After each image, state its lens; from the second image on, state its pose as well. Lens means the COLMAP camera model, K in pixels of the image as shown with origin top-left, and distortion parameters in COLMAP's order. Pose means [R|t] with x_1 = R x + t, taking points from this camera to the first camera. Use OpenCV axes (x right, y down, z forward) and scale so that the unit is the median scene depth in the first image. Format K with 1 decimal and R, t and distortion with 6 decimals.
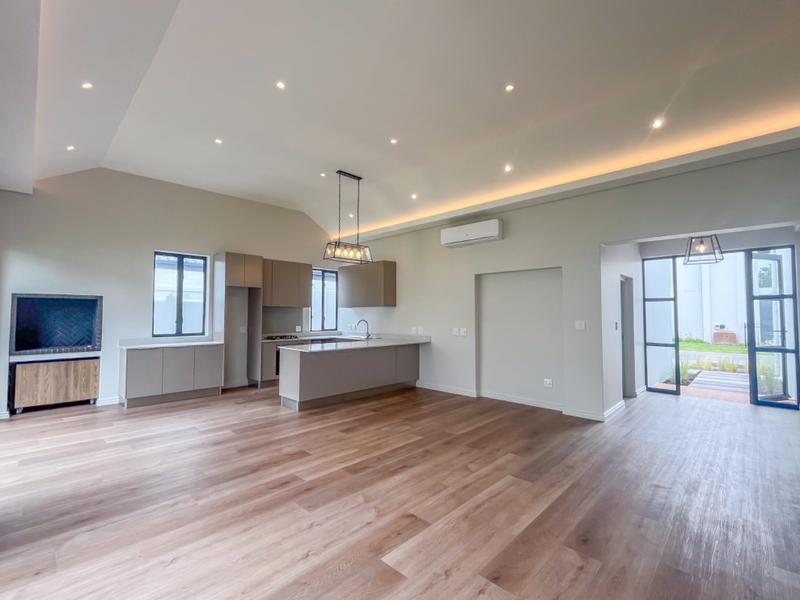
lens RADIAL K [[365.1, 0, 400.0], [0, 365.1, 300.0], [0, 0, 1]] dist [-0.001659, -0.000389]
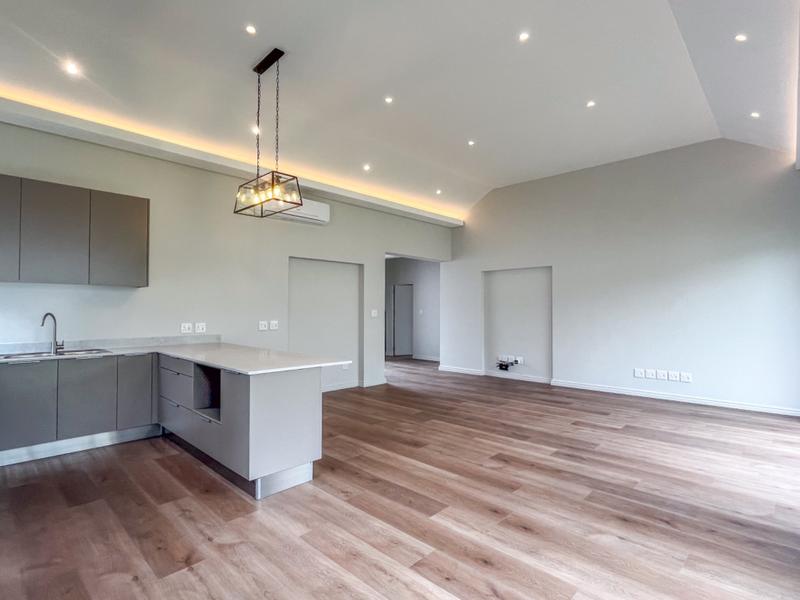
lens RADIAL K [[410.1, 0, 400.0], [0, 410.1, 300.0], [0, 0, 1]] dist [-0.000288, 0.000951]
pose [[-0.012818, 0.018803, 0.999741, -0.832818], [-0.044276, 0.998832, -0.019354, 0.042073], [-0.998937, -0.044513, -0.011971, 0.828494]]
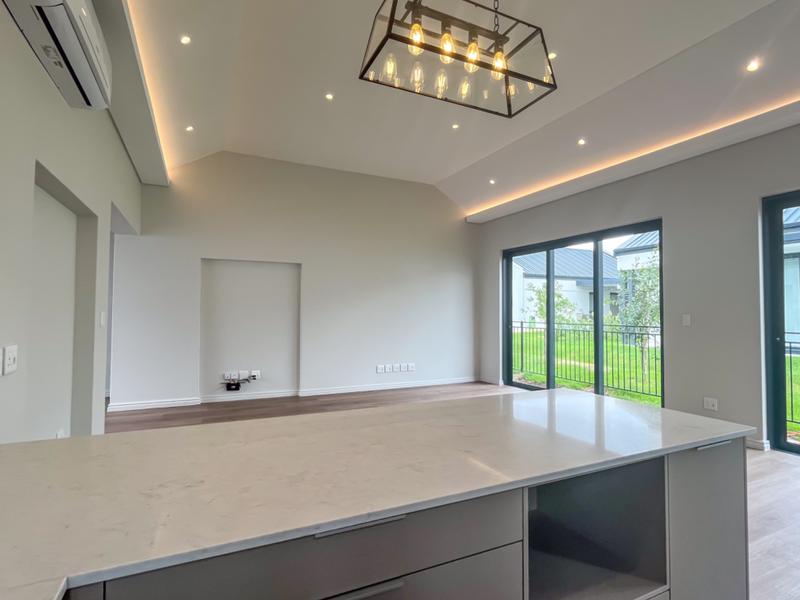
lens RADIAL K [[410.1, 0, 400.0], [0, 410.1, 300.0], [0, 0, 1]] dist [-0.000288, 0.000951]
pose [[-0.936832, 0.002962, 0.349767, -0.209188], [-0.022808, 0.997319, -0.069537, 0.066593], [-0.349036, -0.073122, -0.934252, 1.327457]]
